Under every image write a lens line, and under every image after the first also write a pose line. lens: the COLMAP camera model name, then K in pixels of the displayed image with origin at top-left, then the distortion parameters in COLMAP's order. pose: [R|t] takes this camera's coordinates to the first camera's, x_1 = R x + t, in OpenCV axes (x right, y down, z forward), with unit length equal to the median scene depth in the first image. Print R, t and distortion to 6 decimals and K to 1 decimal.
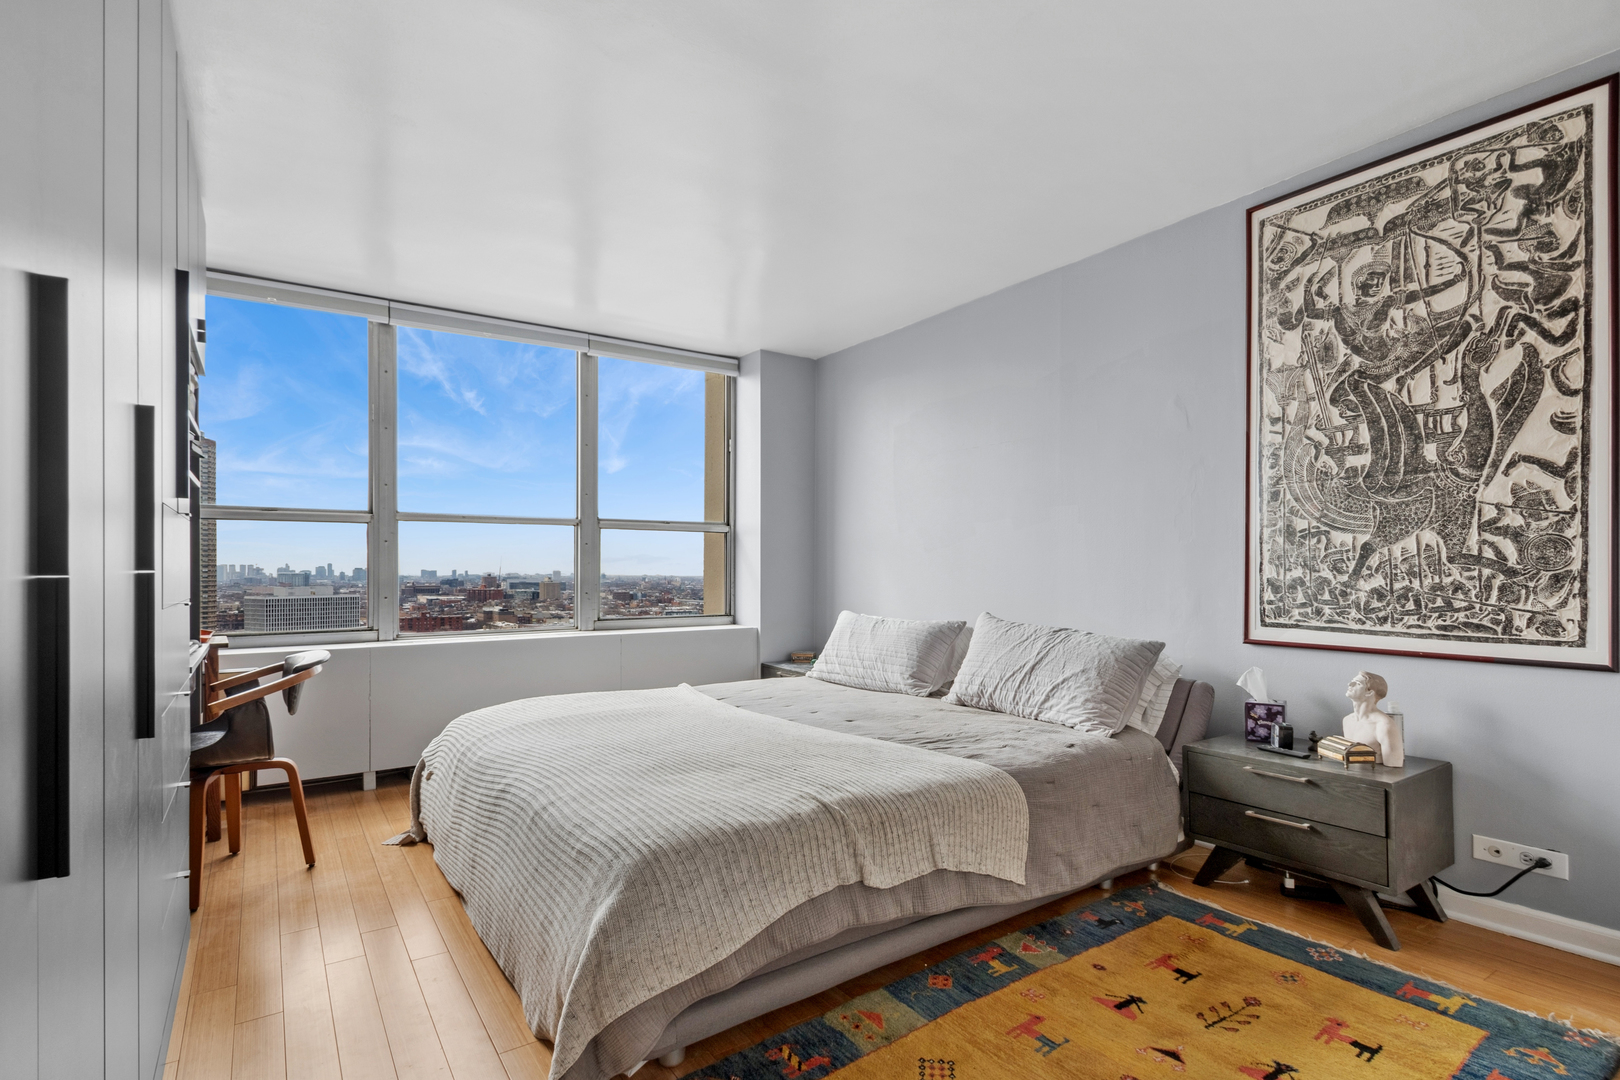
lens RADIAL K [[805.9, 0, 812.9], [0, 805.9, 572.0], [0, 0, 1]] dist [0.022082, 0.000221]
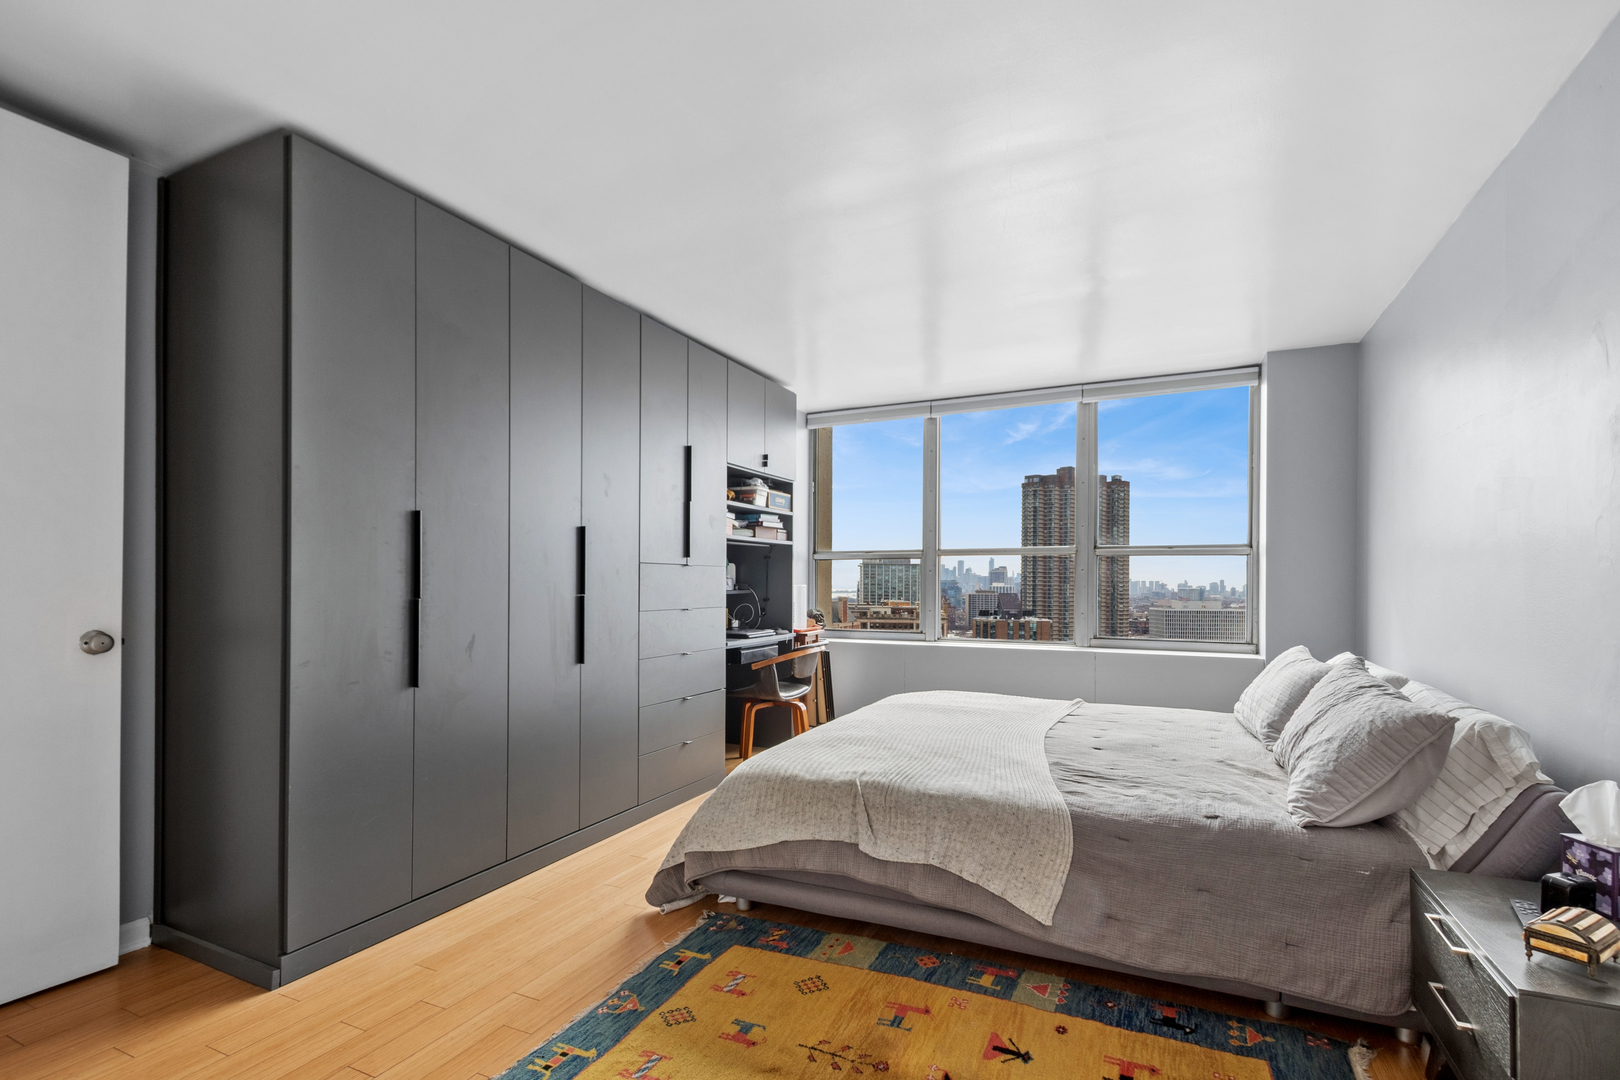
lens RADIAL K [[742.5, 0, 806.5], [0, 742.5, 584.4], [0, 0, 1]] dist [0.031412, -0.020285]
pose [[0.503470, 0.004340, -0.864002, 0.828805], [-0.008606, 0.999963, 0.000008, -0.022248], [0.863970, 0.007432, 0.503489, 0.266971]]
